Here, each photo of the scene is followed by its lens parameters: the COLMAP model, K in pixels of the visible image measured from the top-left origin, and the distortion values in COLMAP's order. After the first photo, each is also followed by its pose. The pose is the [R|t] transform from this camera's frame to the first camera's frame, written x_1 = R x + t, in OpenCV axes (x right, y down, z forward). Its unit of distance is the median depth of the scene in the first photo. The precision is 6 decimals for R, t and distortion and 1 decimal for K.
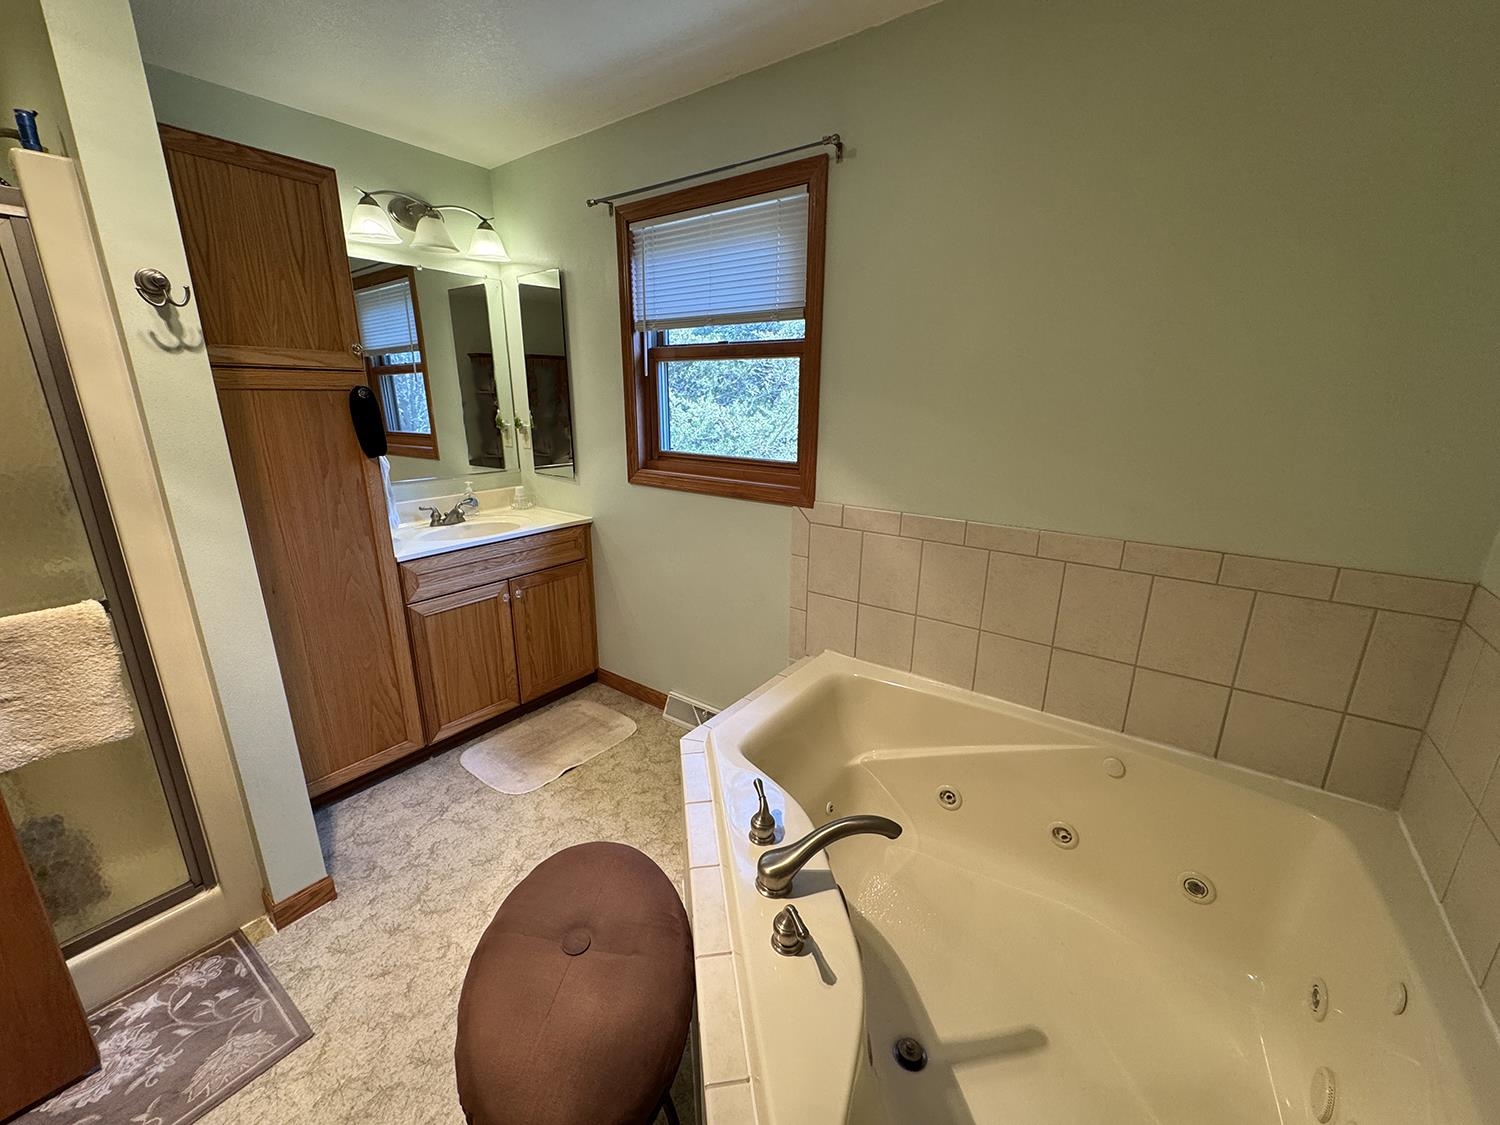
lens RADIAL K [[599.5, 0, 743.7], [0, 599.5, 559.9], [0, 0, 1]] dist [-0.003009, 0.000387]
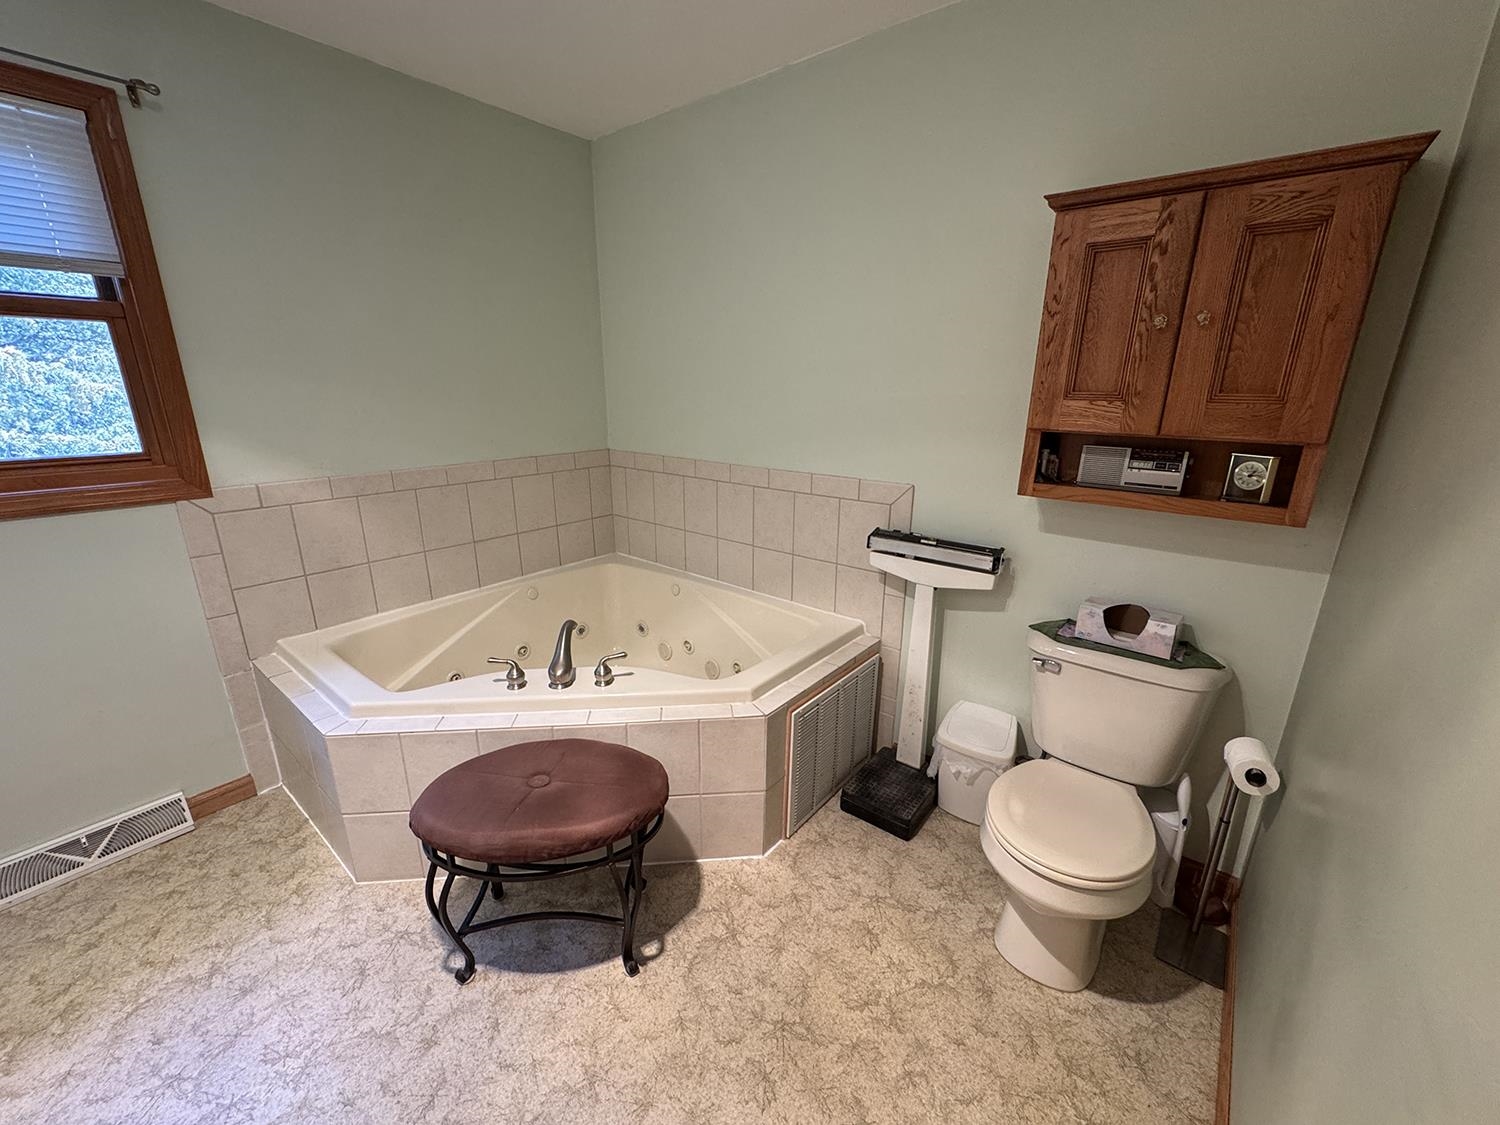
lens RADIAL K [[599.5, 0, 745.0], [0, 599.5, 559.4], [0, 0, 1]] dist [-0.003009, 0.000387]
pose [[0.050343, -0.286331, 0.956807, -0.779774], [0.267269, 0.926943, 0.263331, -0.024083], [-0.962306, 0.242468, 0.123193, 0.158989]]
